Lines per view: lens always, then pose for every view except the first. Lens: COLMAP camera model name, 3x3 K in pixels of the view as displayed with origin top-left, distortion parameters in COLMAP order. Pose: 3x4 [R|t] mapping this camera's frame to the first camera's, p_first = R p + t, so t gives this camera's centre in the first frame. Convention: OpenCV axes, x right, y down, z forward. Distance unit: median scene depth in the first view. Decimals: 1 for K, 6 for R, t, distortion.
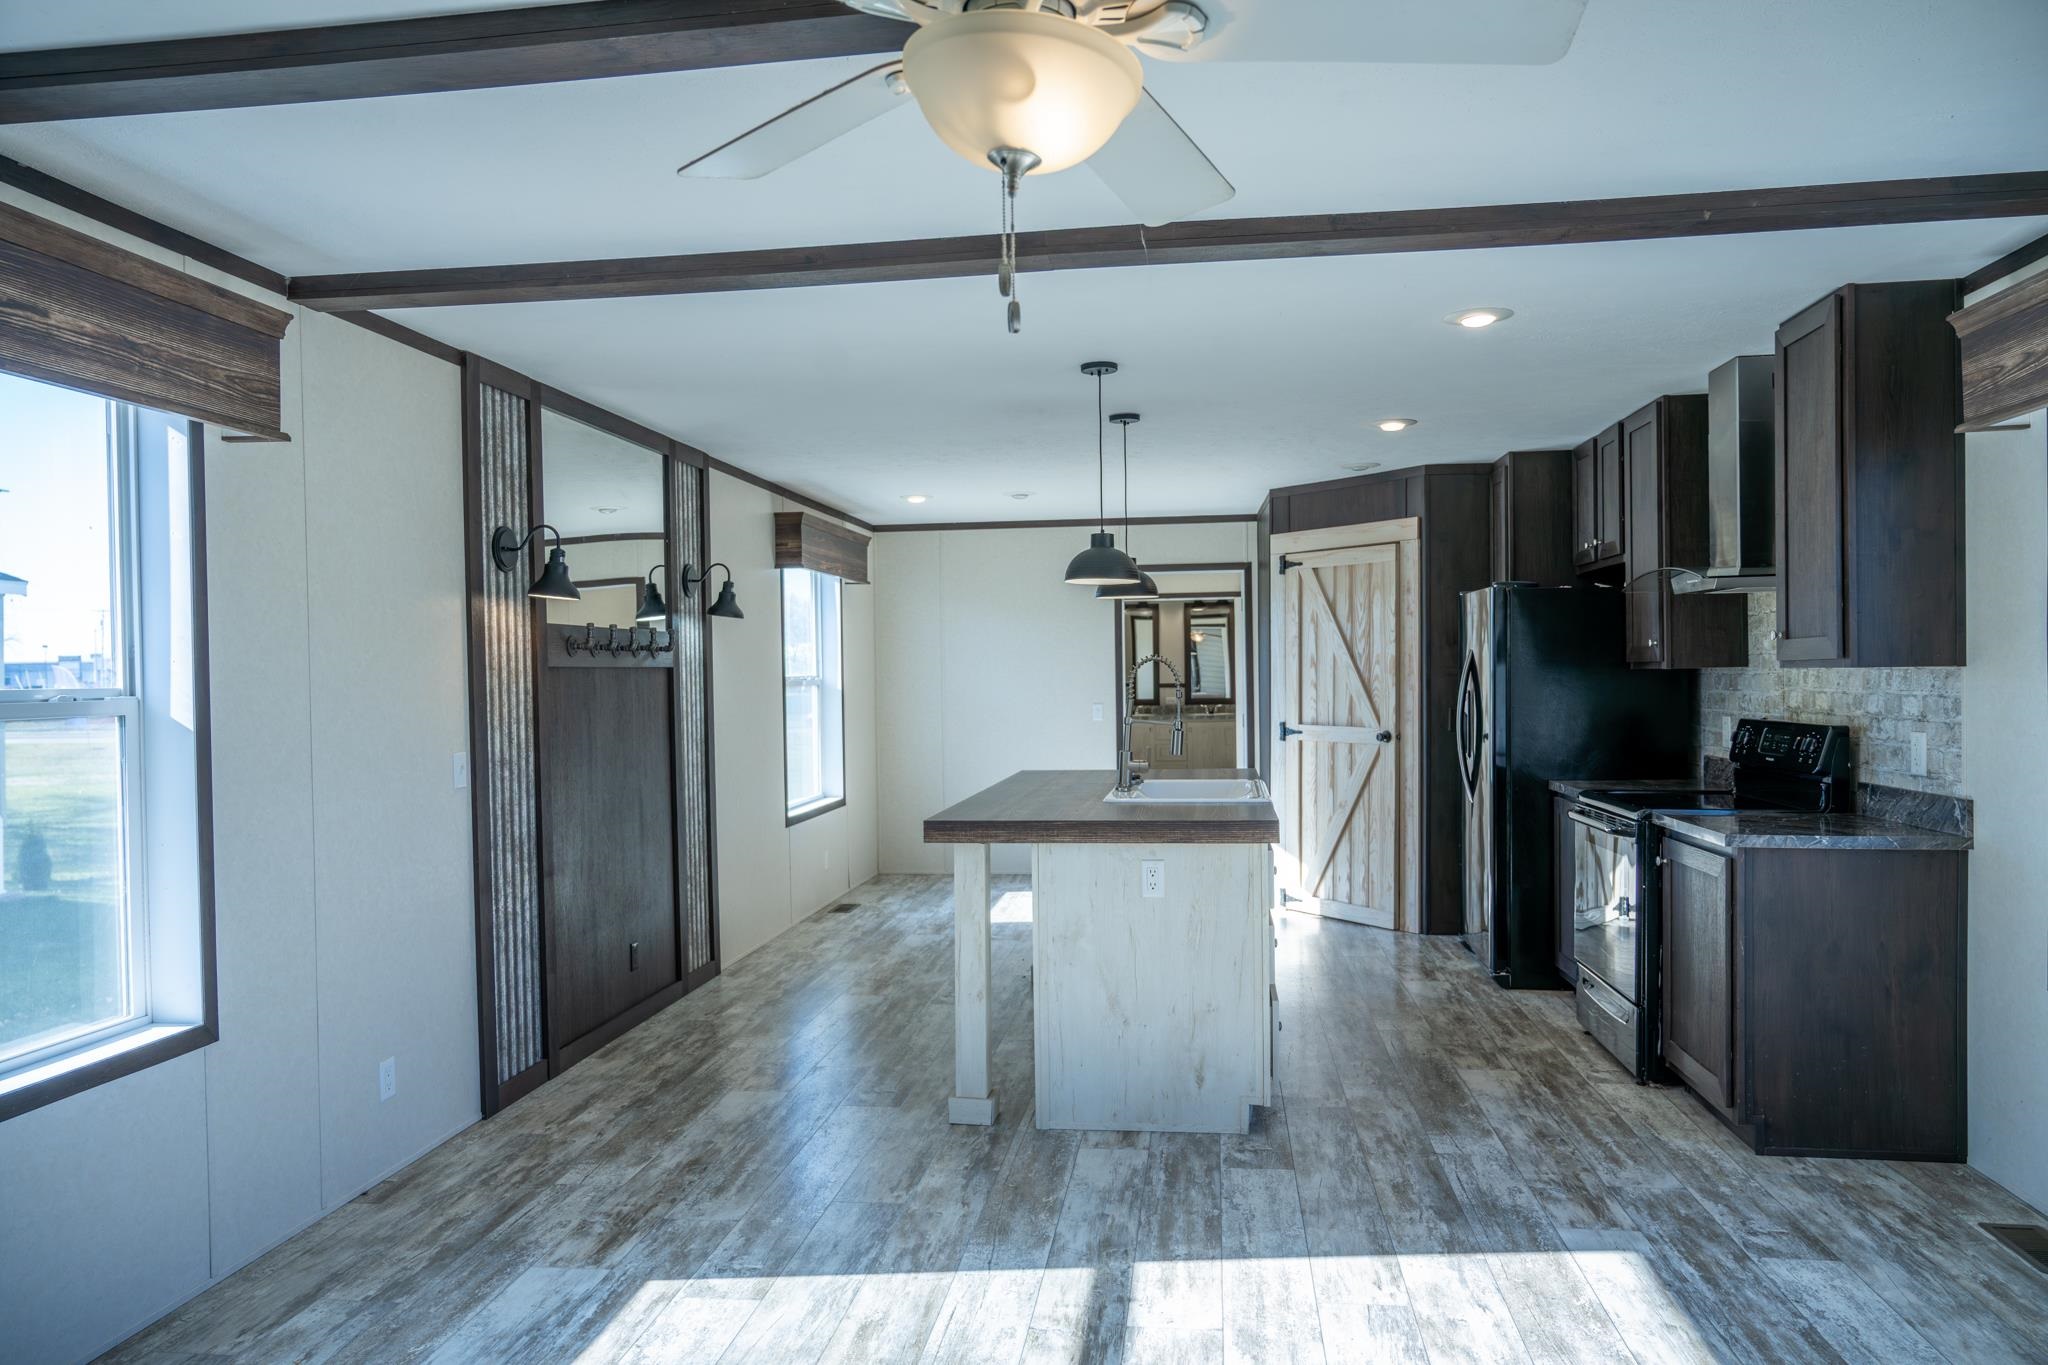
lens RADIAL K [[1362.2, 0, 1019.2], [0, 1362.2, 693.8], [0, 0, 1]] dist [-0.007966, 0.002801]
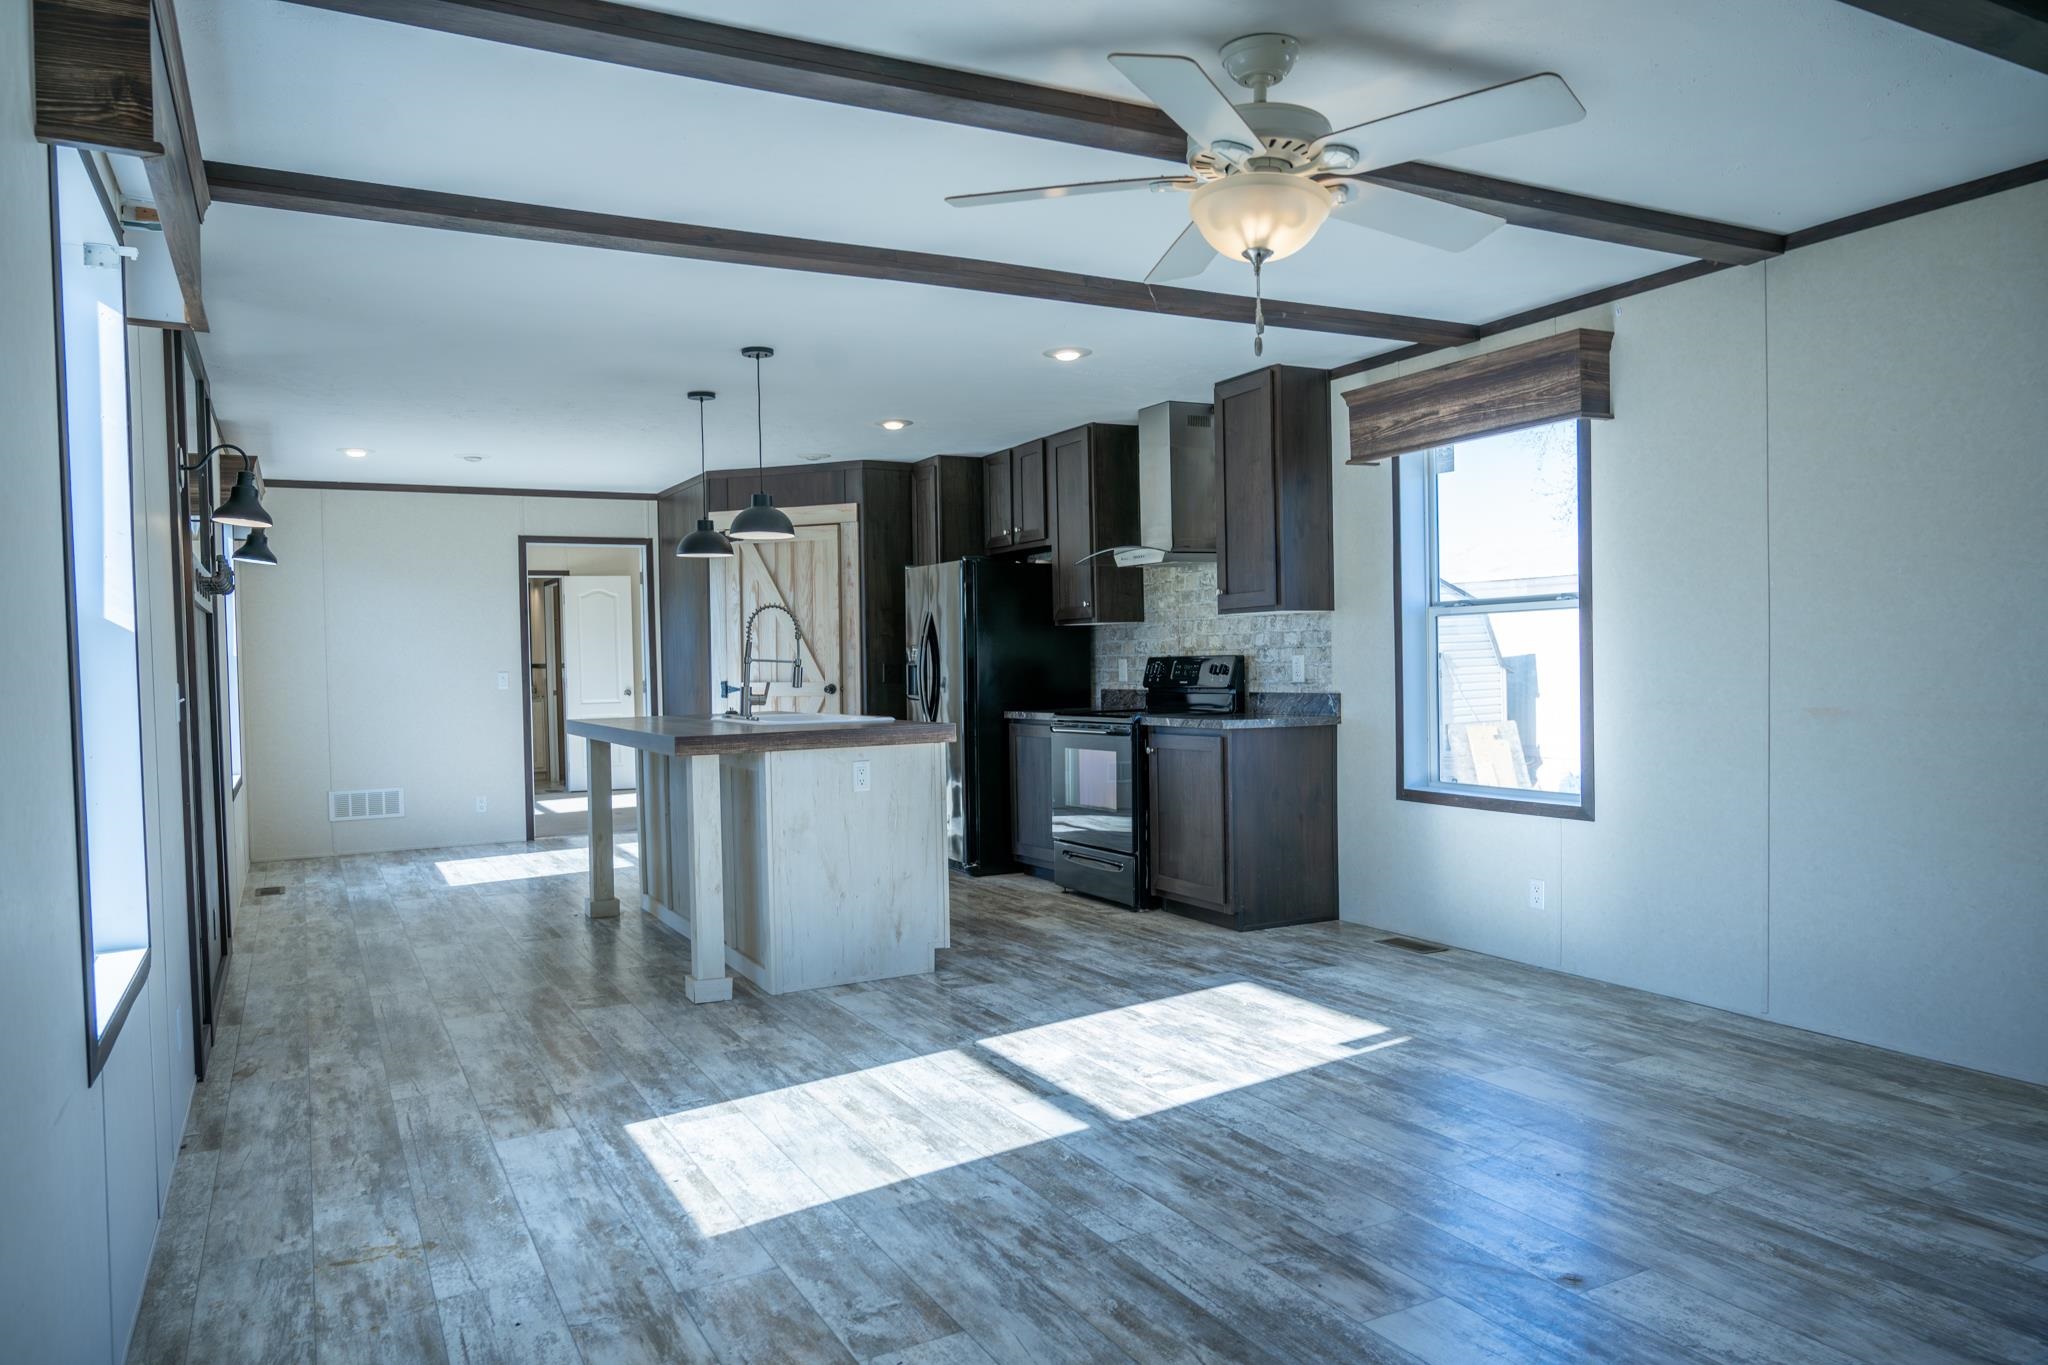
lens RADIAL K [[1362.2, 0, 1019.2], [0, 1362.2, 693.8], [0, 0, 1]] dist [-0.007966, 0.002801]
pose [[0.810186, -0.017699, 0.585906, -0.503110], [0.018392, 0.999819, 0.004770, 0.057794], [-0.585885, 0.006912, 0.810365, -0.081298]]
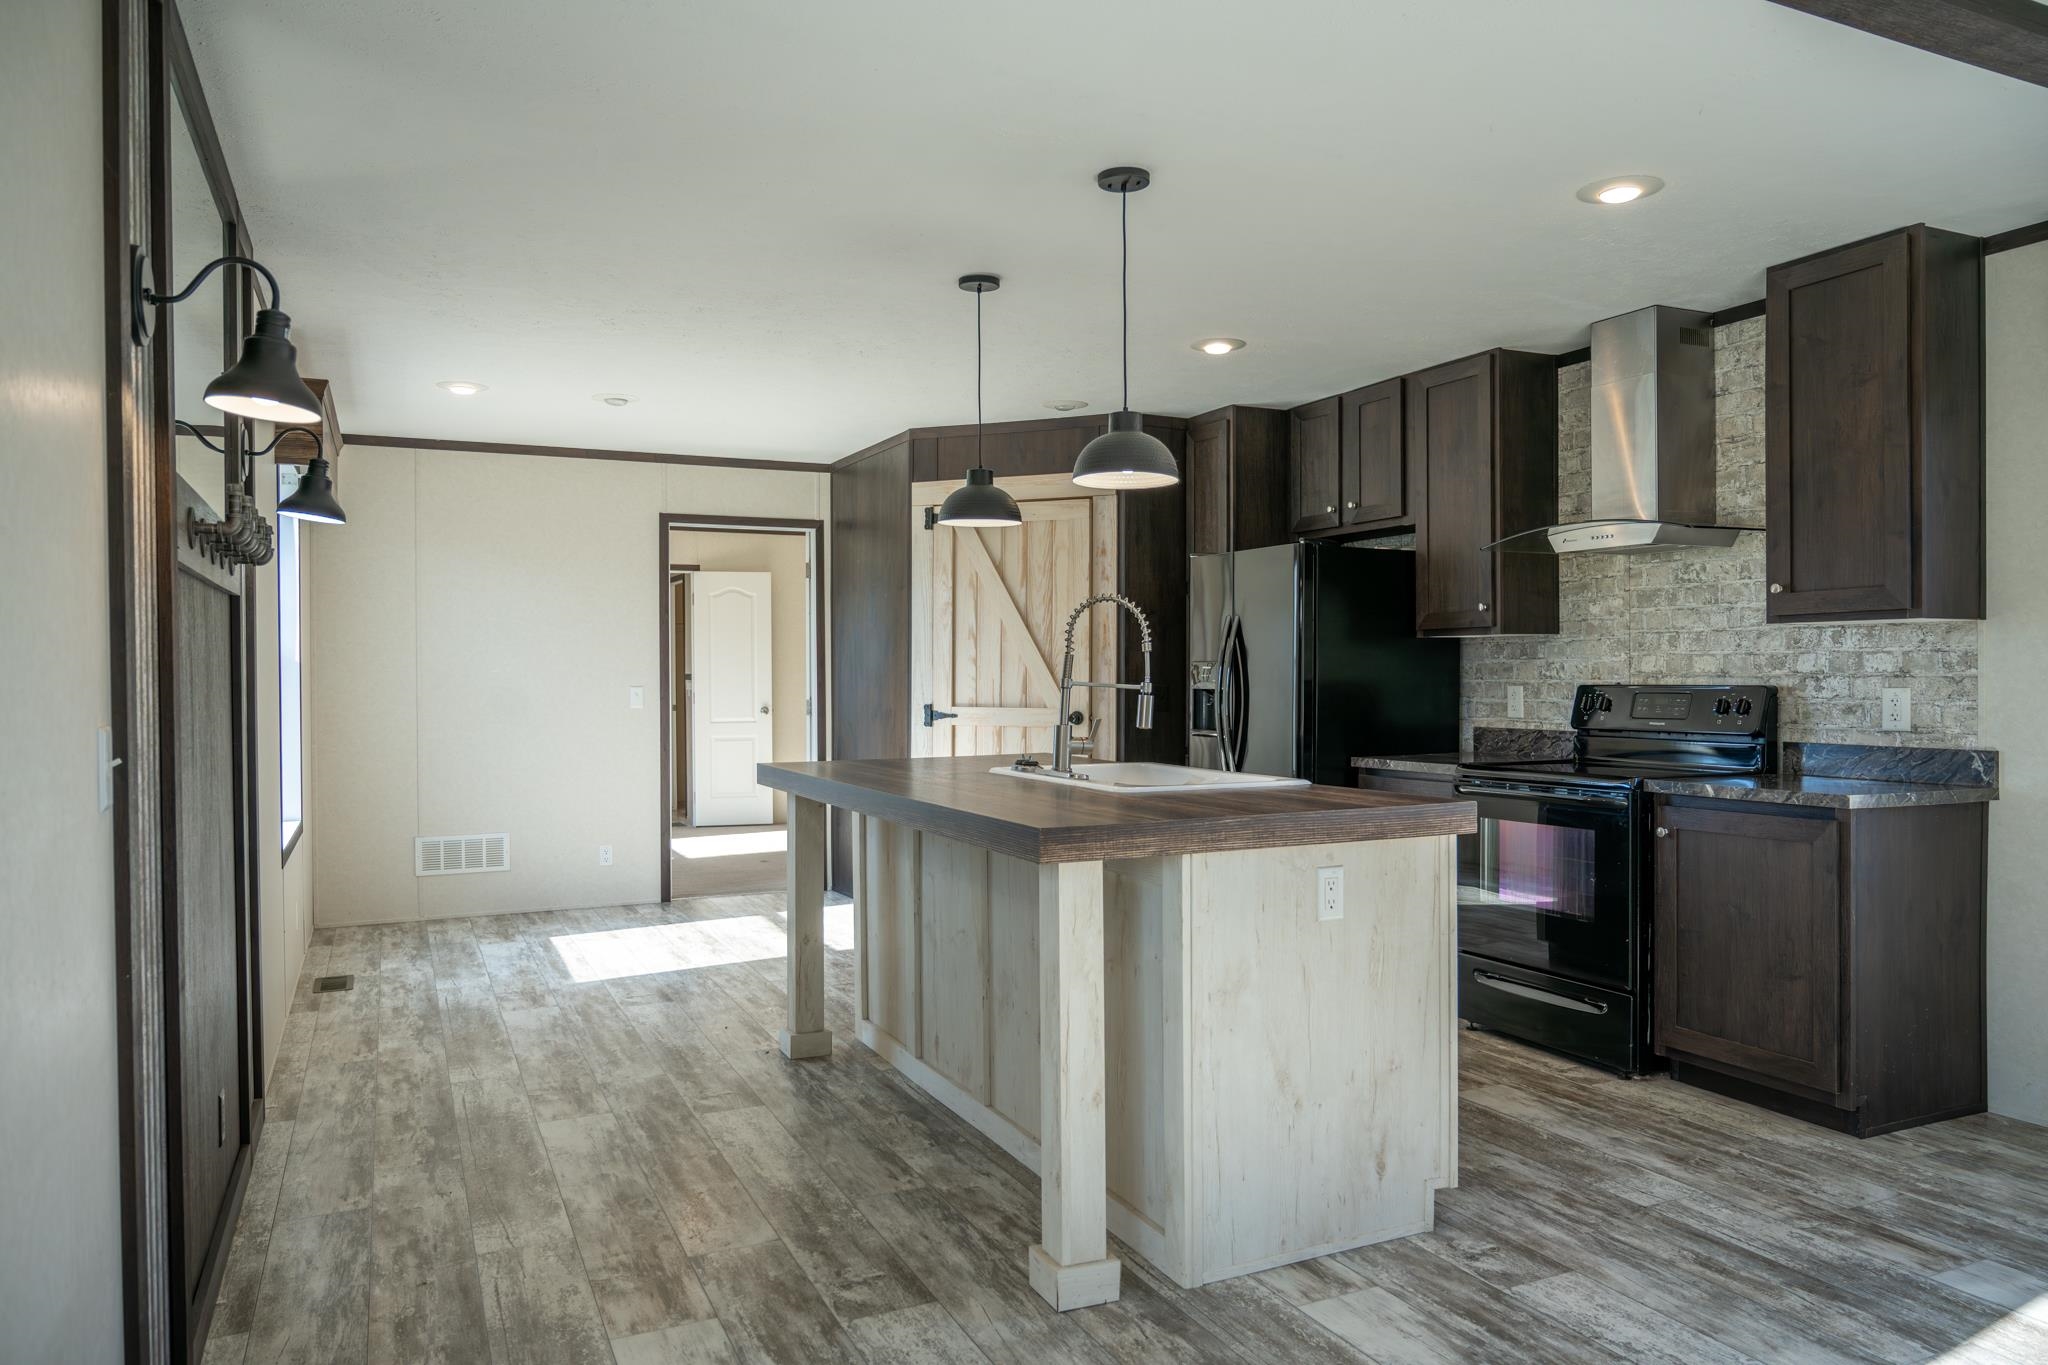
lens RADIAL K [[1362.0, 0, 1030.8], [0, 1362.0, 682.8], [0, 0, 1]] dist [-0.004359, 0.000757]
pose [[0.836706, 0.006251, 0.547617, -0.414111], [0.001336, 0.999909, -0.013456, 0.036054], [-0.547651, 0.011991, 0.836621, 0.492041]]
